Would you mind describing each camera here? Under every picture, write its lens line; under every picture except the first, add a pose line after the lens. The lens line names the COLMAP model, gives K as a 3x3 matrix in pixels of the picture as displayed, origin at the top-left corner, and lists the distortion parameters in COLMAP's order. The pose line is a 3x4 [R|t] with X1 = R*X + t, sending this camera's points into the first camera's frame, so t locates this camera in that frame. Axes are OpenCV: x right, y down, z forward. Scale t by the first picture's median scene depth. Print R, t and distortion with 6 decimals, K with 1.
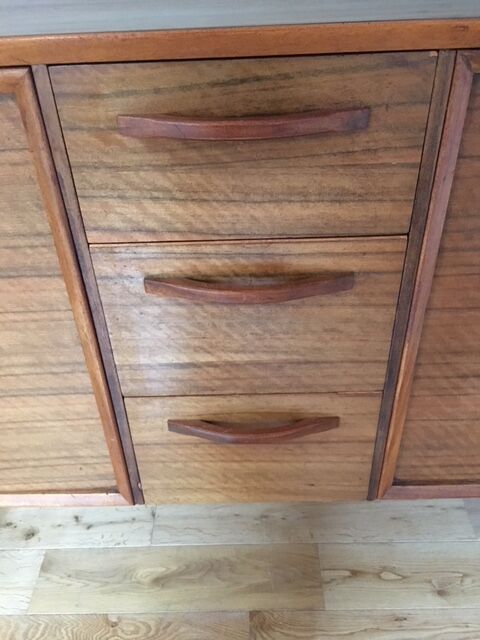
lens RADIAL K [[549.8, 0, 241.3], [0, 549.8, 321.9], [0, 0, 1]] dist [0.069564, -0.094850]
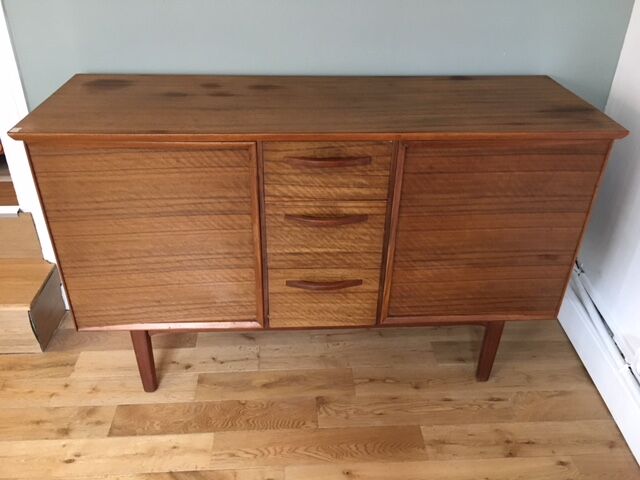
lens RADIAL K [[549.8, 0, 317.6], [0, 549.8, 239.3], [0, 0, 1]] dist [0.069564, -0.094850]
pose [[0.996884, 0.013407, 0.077732, -0.202303], [-0.007101, 0.996702, -0.080834, 0.213739], [-0.078560, 0.080030, 0.993692, -1.379758]]
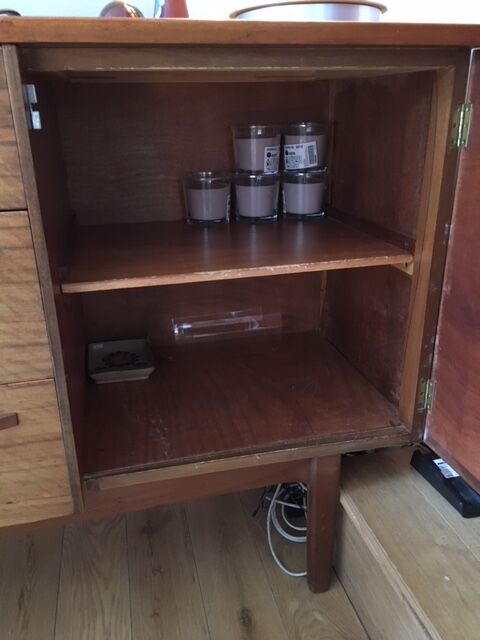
lens RADIAL K [[549.8, 0, 240.3], [0, 549.8, 319.4], [0, 0, 1]] dist [0.069564, -0.094850]
pose [[0.972032, -0.065882, 0.225418, 0.396104], [0.121307, 0.962734, -0.241719, 0.335579], [-0.201092, 0.262304, 0.943800, -0.086377]]
